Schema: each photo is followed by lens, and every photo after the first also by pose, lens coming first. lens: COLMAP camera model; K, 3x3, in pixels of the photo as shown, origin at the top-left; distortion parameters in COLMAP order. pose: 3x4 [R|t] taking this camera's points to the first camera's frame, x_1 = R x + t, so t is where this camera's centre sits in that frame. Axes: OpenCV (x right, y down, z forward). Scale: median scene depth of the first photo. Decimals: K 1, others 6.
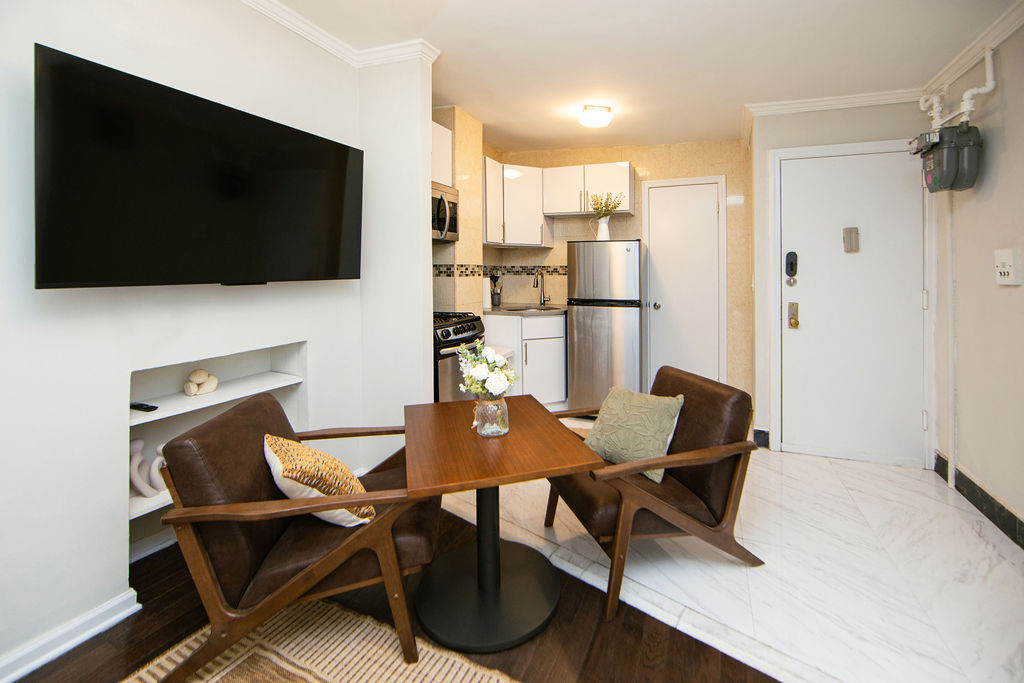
lens RADIAL K [[430.9, 0, 546.6], [0, 430.9, 284.9], [0, 0, 1]] dist [-0.001571, -0.000153]
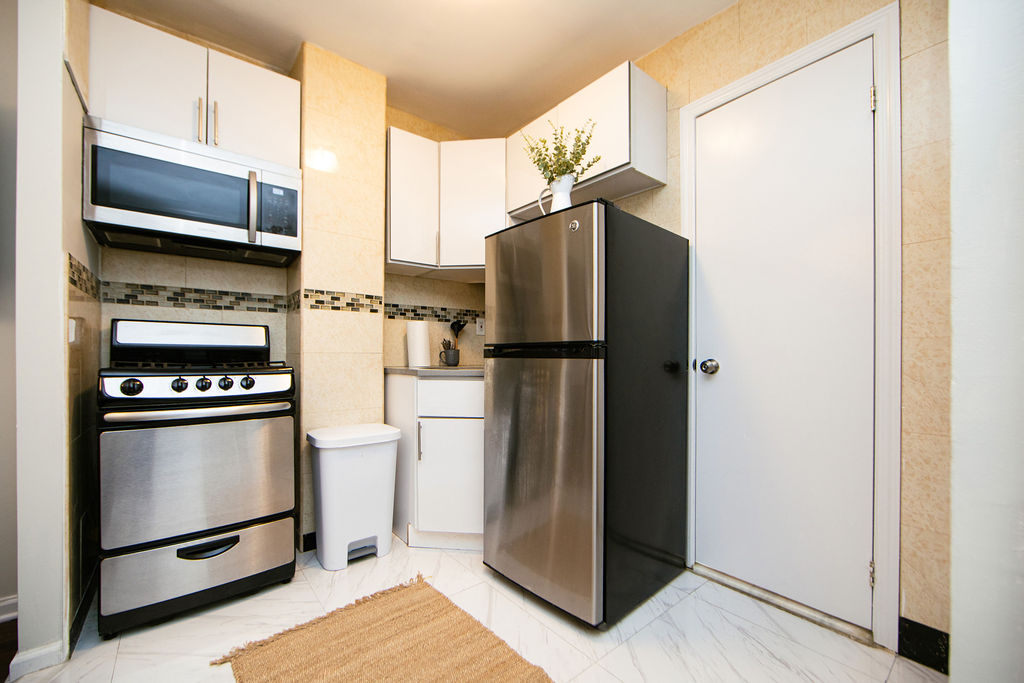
lens RADIAL K [[430.9, 0, 509.7], [0, 430.9, 366.4], [0, 0, 1]] dist [-0.001571, -0.000153]
pose [[0.856589, 0.007785, -0.515941, 0.352092], [-0.015601, 0.999820, -0.010814, 0.064000], [0.515764, 0.017312, 0.856556, 0.573280]]
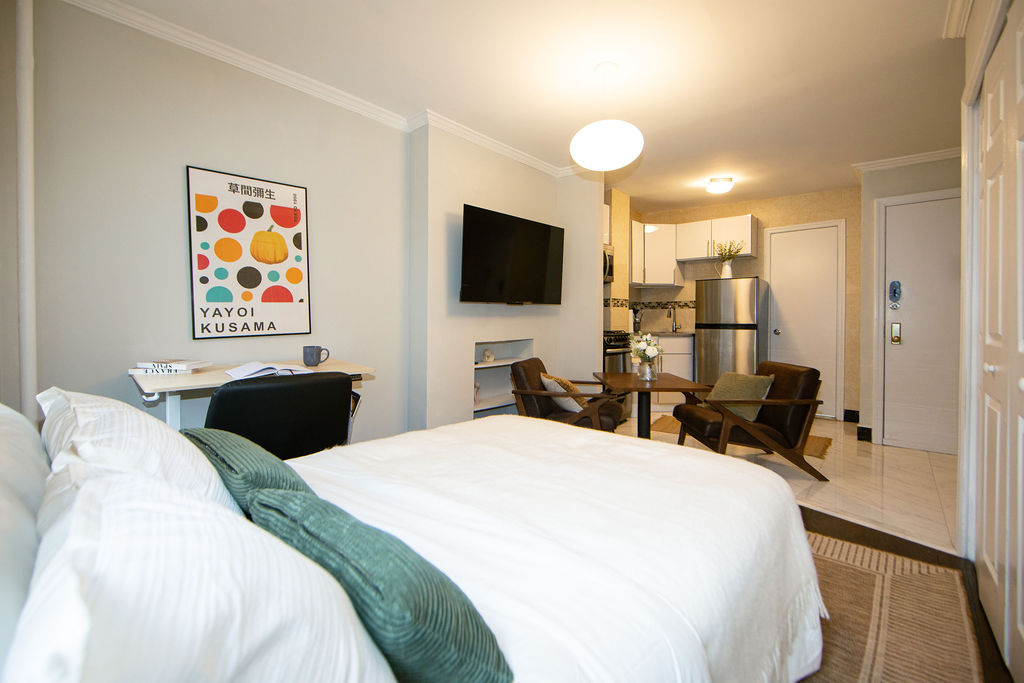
lens RADIAL K [[430.9, 0, 508.1], [0, 430.9, 336.4], [0, 0, 1]] dist [-0.001571, -0.000153]
pose [[0.932012, 0.013304, -0.362183, -0.007658], [-0.010842, 0.999902, 0.008829, 0.065916], [0.362265, -0.004302, 0.932065, -0.436517]]
